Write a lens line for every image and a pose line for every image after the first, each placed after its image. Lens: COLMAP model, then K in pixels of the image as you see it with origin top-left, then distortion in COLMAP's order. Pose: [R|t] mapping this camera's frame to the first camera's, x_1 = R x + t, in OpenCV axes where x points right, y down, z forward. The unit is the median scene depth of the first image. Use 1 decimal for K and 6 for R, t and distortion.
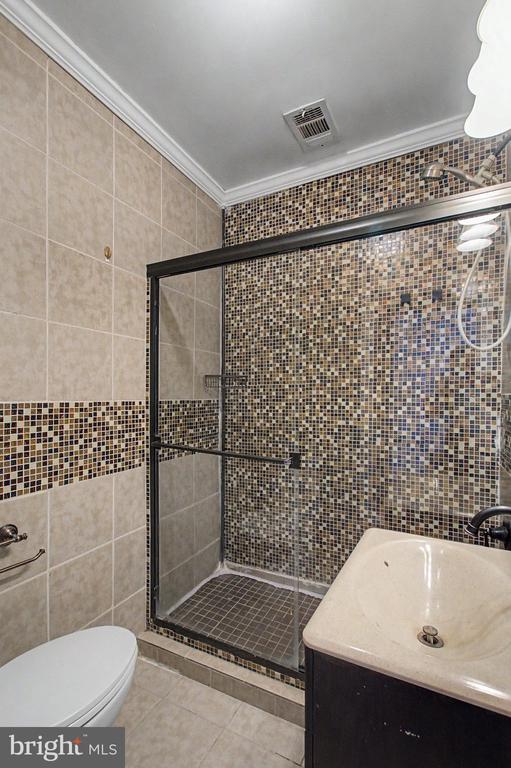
lens RADIAL K [[334.5, 0, 260.9], [0, 334.5, 397.6], [0, 0, 1]] dist [0.008144, -0.004349]
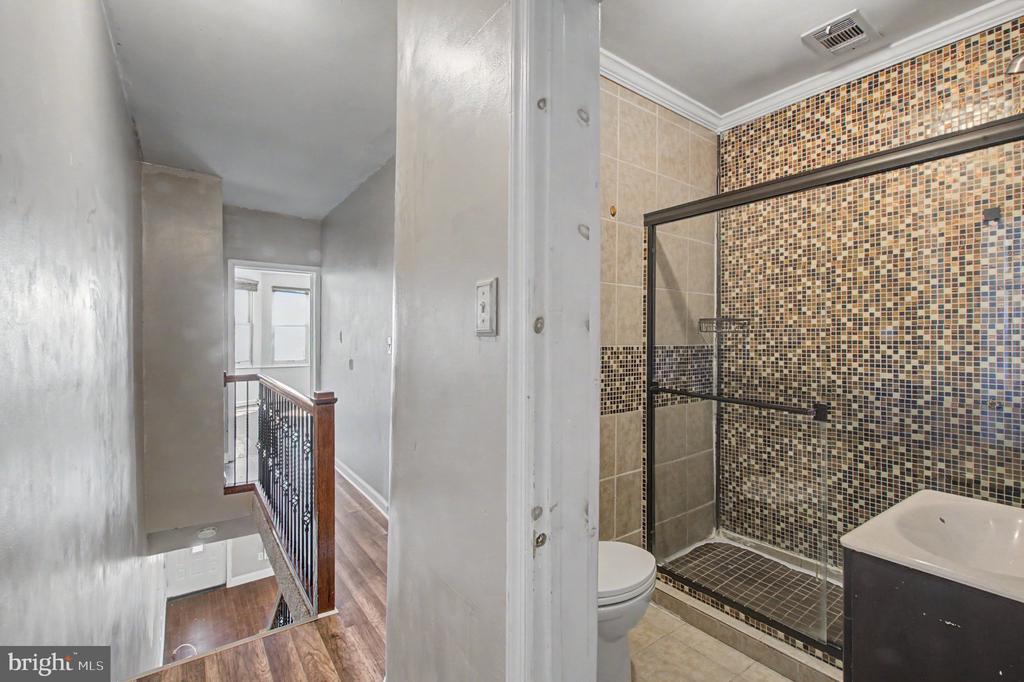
lens RADIAL K [[445.9, 0, 512.9], [0, 445.9, 333.3], [0, 0, 1]] dist [0.008144, -0.004349]
pose [[0.890678, -0.003852, -0.454618, -0.069672], [-0.004186, 0.999852, -0.016672, -0.005038], [0.454616, 0.016752, 0.890530, -0.368292]]
